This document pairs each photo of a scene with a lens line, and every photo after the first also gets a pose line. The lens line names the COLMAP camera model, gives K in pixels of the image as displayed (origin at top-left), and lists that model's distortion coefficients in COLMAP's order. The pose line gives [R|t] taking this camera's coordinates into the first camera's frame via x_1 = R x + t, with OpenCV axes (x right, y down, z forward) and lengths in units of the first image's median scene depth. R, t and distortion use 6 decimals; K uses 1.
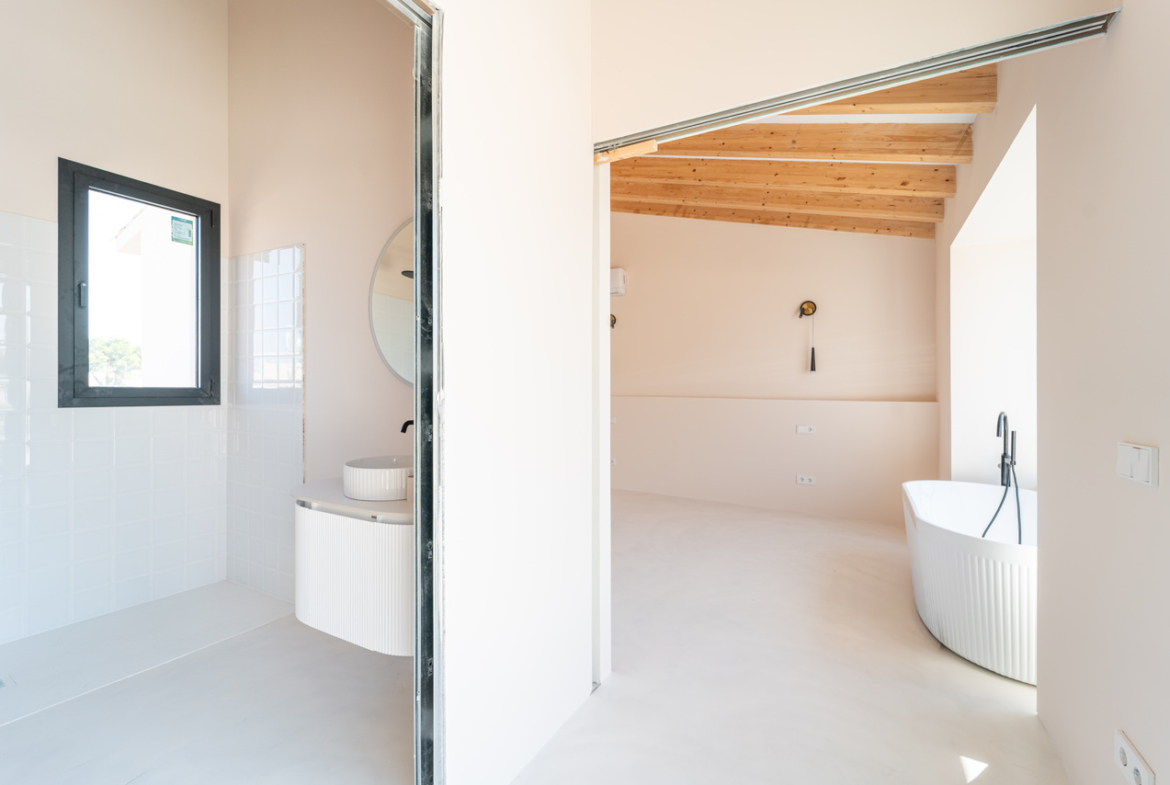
lens RADIAL K [[471.1, 0, 580.2], [0, 471.1, 388.6], [0, 0, 1]] dist [0.001456, -0.001509]
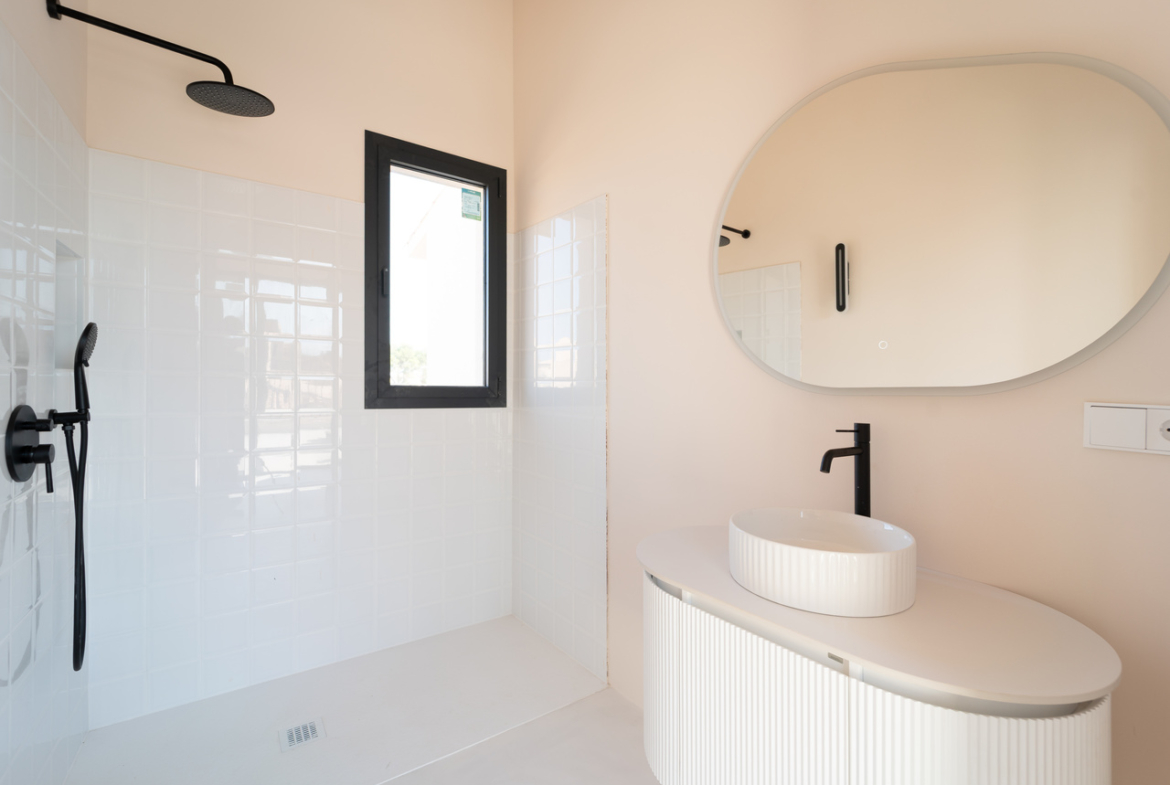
lens RADIAL K [[496.2, 0, 585.8], [0, 496.2, 388.6], [0, 0, 1]] dist [0.001778, -0.001637]
pose [[0.910788, 0.005836, -0.412833, -0.279948], [-0.004466, 0.999981, 0.004283, -0.003198], [0.412850, -0.002057, 0.910797, 0.261538]]
